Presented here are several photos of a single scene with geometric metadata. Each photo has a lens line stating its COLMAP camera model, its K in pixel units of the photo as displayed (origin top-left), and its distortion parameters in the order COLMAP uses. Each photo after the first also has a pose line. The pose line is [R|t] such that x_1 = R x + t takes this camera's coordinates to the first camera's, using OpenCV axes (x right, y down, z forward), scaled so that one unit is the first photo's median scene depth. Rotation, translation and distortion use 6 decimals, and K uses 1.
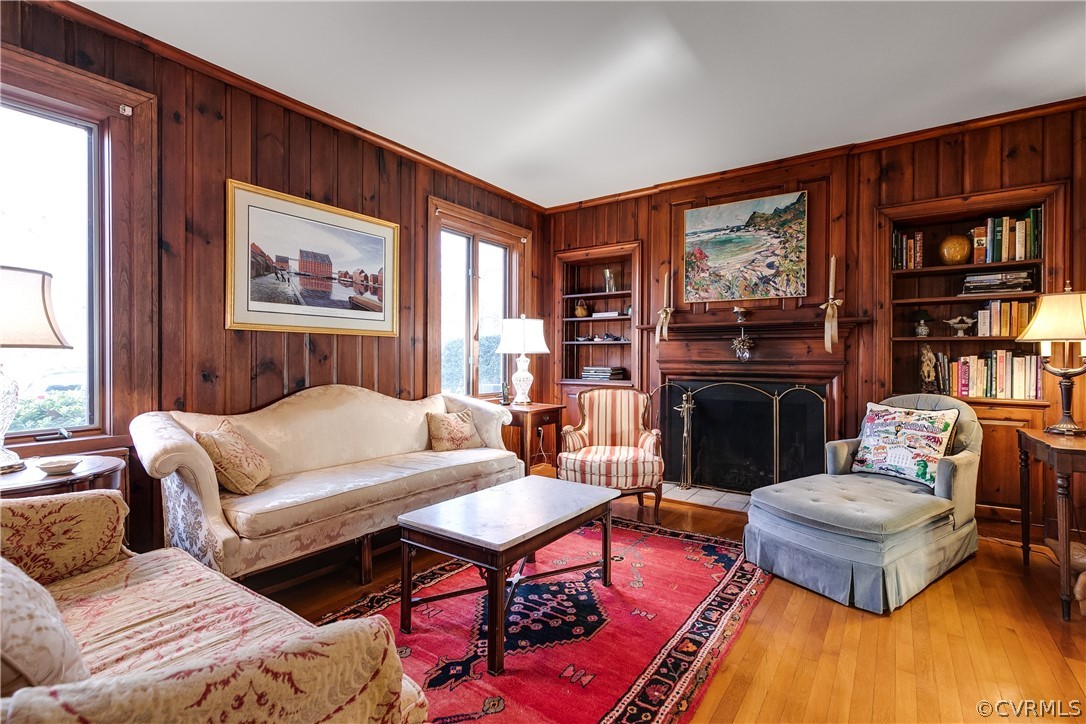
lens RADIAL K [[496.7, 0, 543.1], [0, 496.7, 358.3], [0, 0, 1]] dist [0.013798, -0.001958]
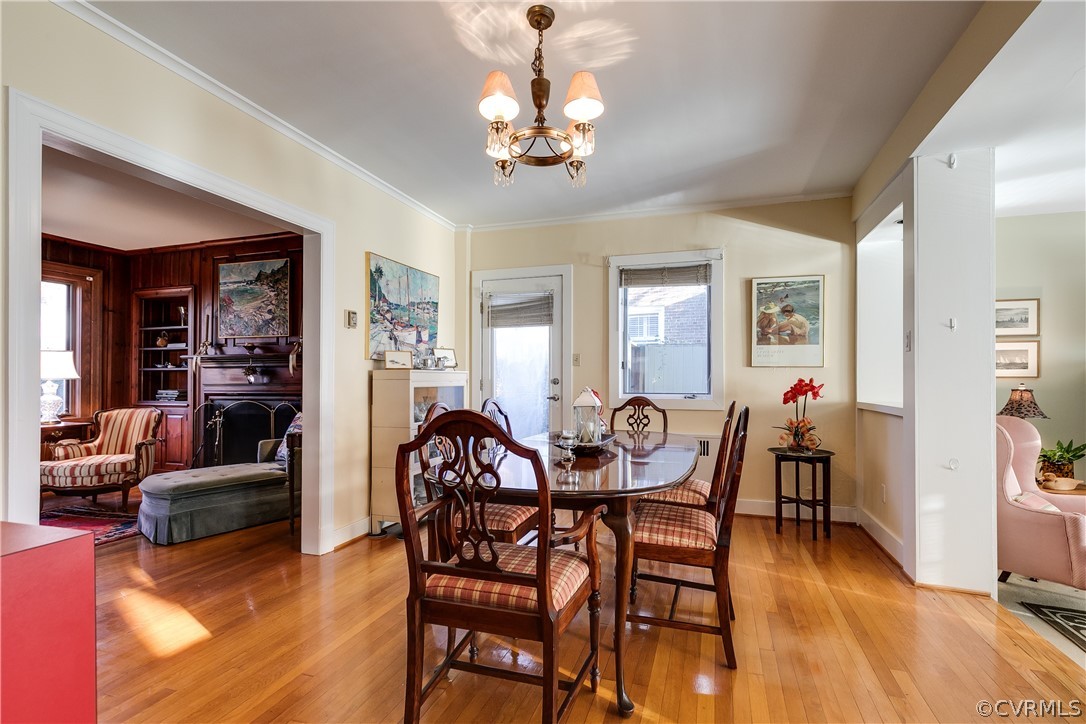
lens RADIAL K [[496.7, 0, 570.9], [0, 496.7, 377.3], [0, 0, 1]] dist [0.013798, -0.001958]
pose [[0.951926, -0.009491, 0.306180, 0.753039], [0.011233, 0.999929, -0.003929, 0.003025], [-0.306121, 0.007180, 0.951966, -0.479549]]
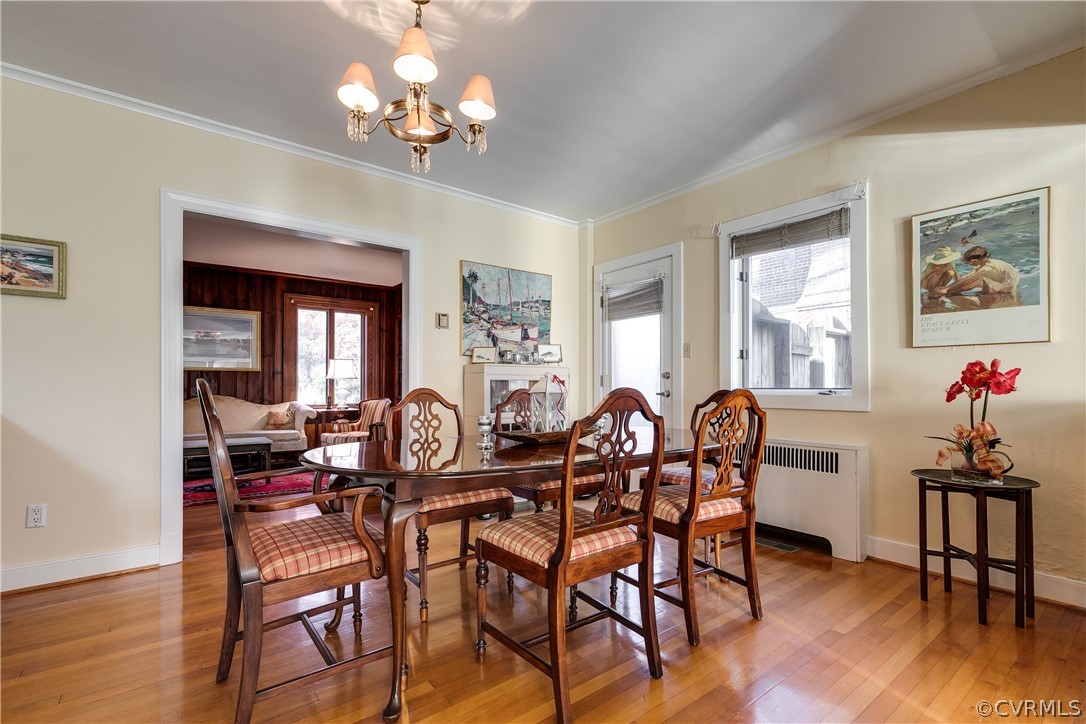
lens RADIAL K [[496.7, 0, 552.0], [0, 496.7, 382.0], [0, 0, 1]] dist [0.013798, -0.001958]
pose [[0.957204, -0.015895, -0.288976, 1.139185], [0.012275, 0.999822, -0.014337, 0.032870], [0.289153, 0.010176, 0.957229, -0.427139]]
